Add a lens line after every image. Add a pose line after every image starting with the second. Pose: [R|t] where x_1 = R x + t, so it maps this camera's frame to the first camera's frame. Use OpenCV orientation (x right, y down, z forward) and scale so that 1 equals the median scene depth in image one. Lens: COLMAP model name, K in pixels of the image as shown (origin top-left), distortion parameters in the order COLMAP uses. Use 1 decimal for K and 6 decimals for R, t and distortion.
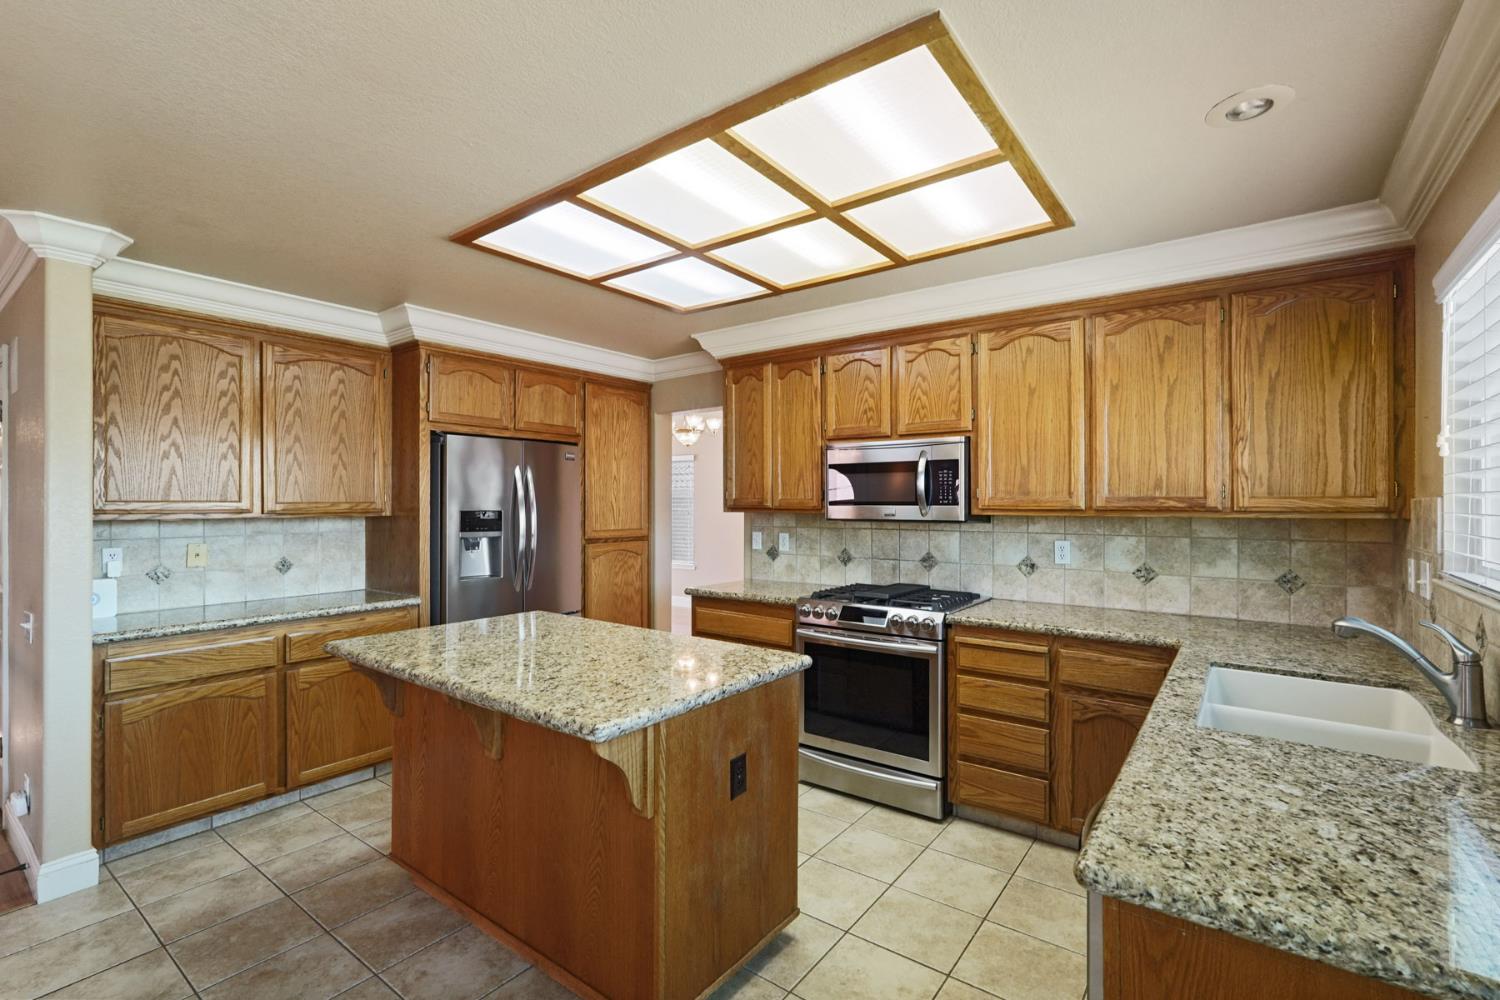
lens RADIAL K [[669.2, 0, 744.7], [0, 669.2, 504.2], [0, 0, 1]] dist [-0.005662, 0.001815]
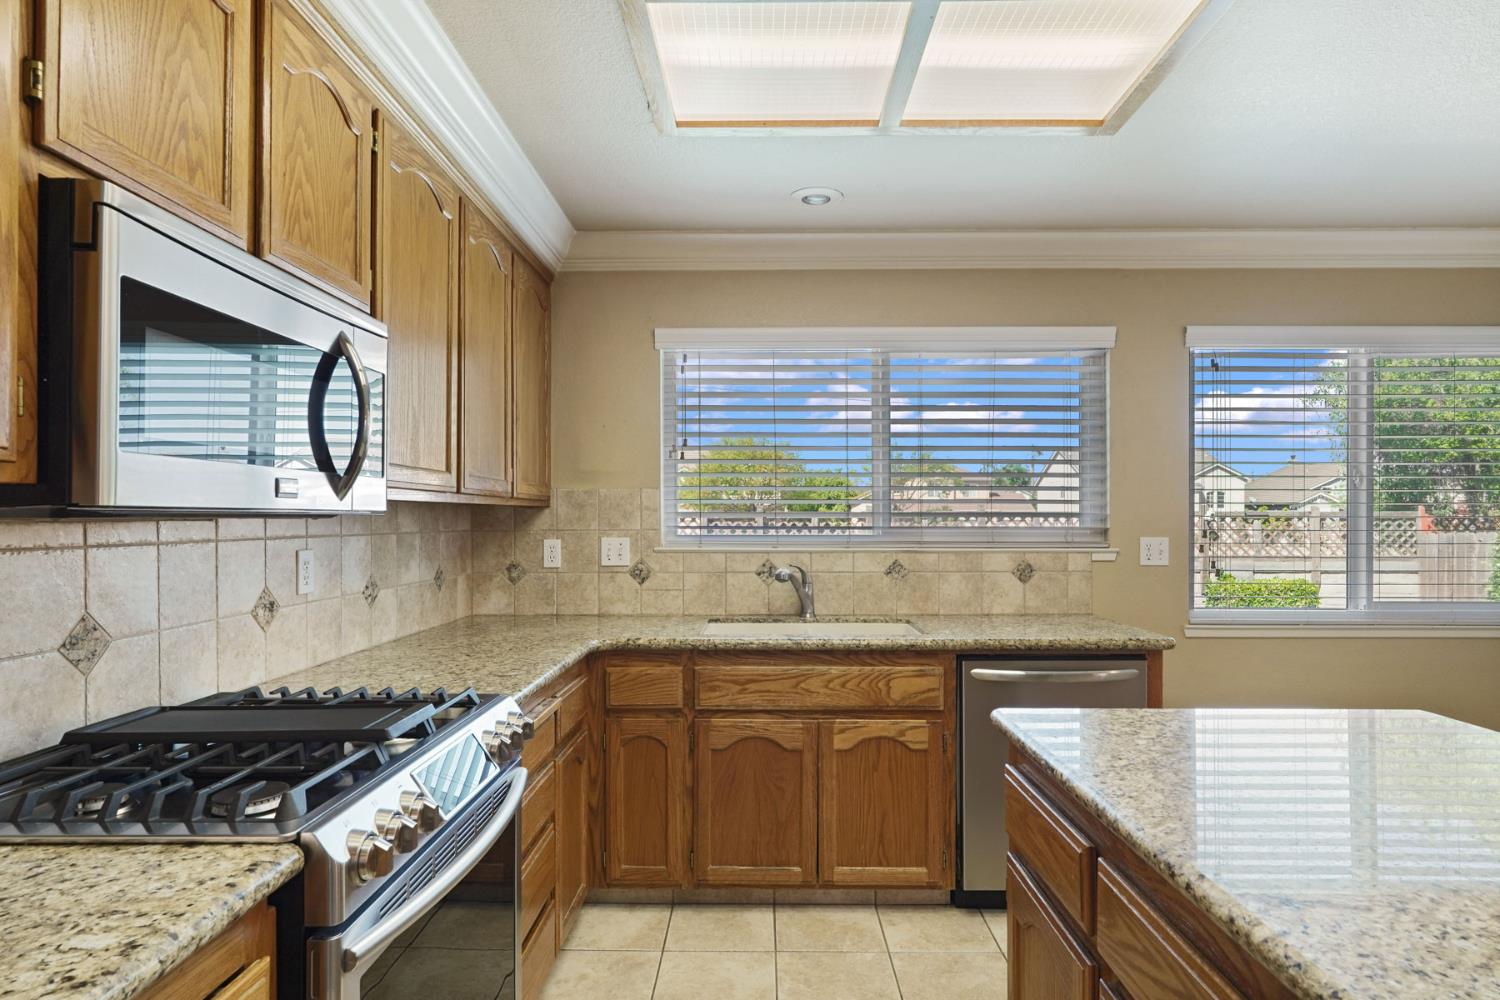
lens RADIAL K [[813.6, 0, 756.5], [0, 813.6, 507.6], [0, 0, 1]] dist [-0.002177, -0.000290]
pose [[-0.600369, 0.007343, 0.799689, -0.232863], [-0.000825, 0.999952, -0.009802, 0.023856], [-0.799723, -0.006545, -0.600334, 0.981657]]
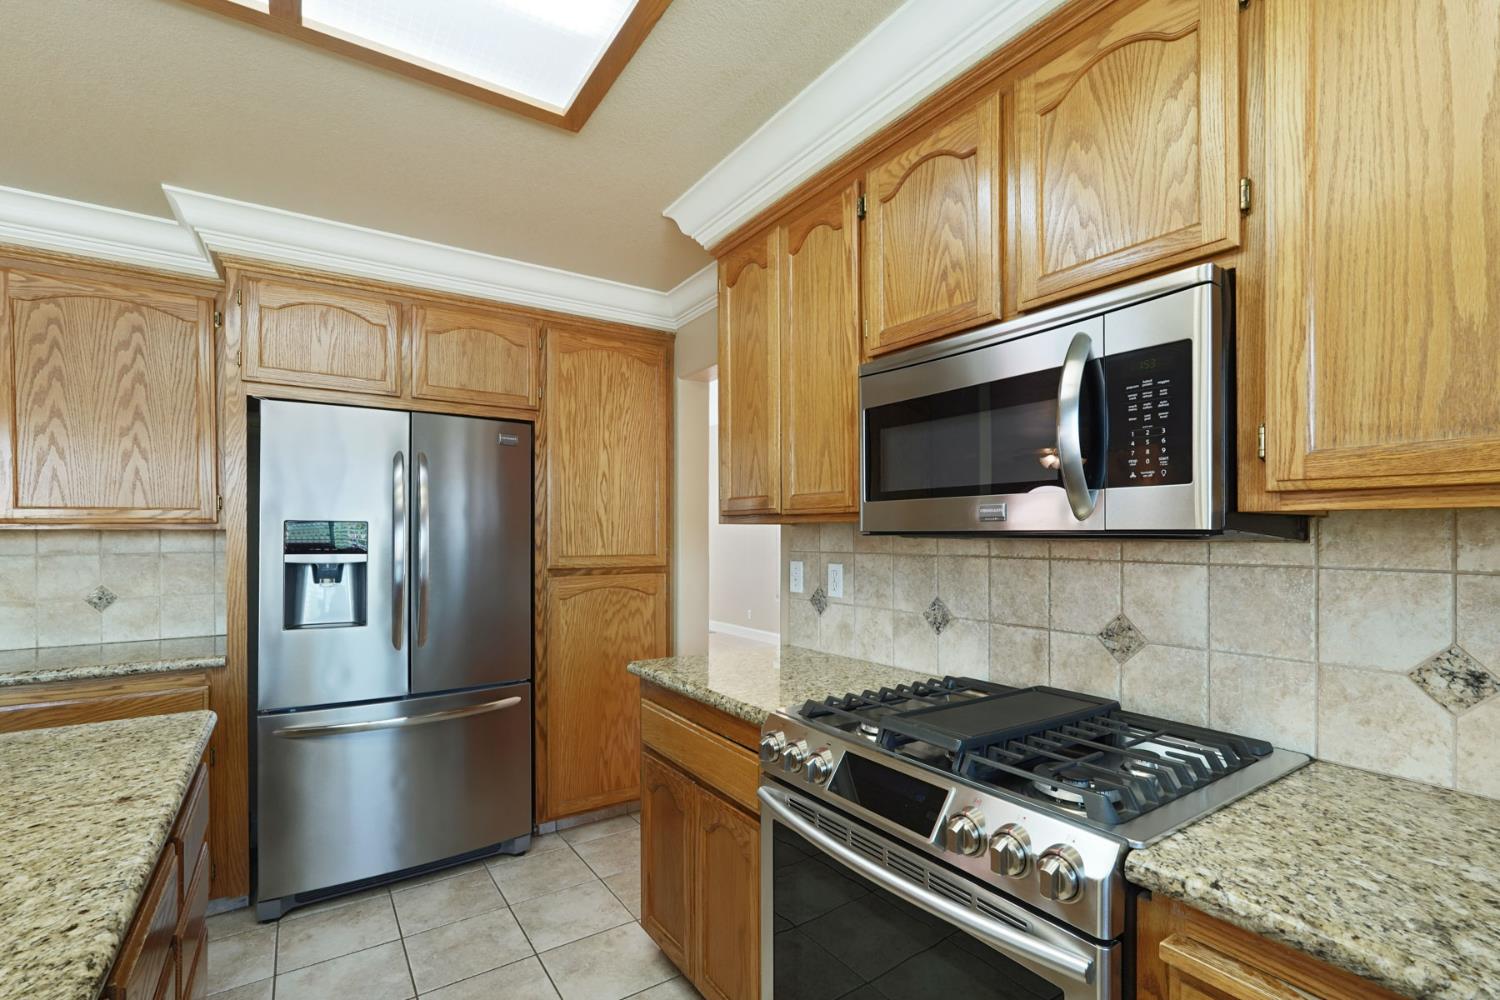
lens RADIAL K [[669.2, 0, 749.0], [0, 669.2, 536.1], [0, 0, 1]] dist [-0.005662, 0.001815]
pose [[0.945503, 0.001097, -0.325610, 0.194664], [-0.000913, 0.999999, 0.000720, 0.023821], [0.325611, -0.000384, 0.945504, 0.546981]]
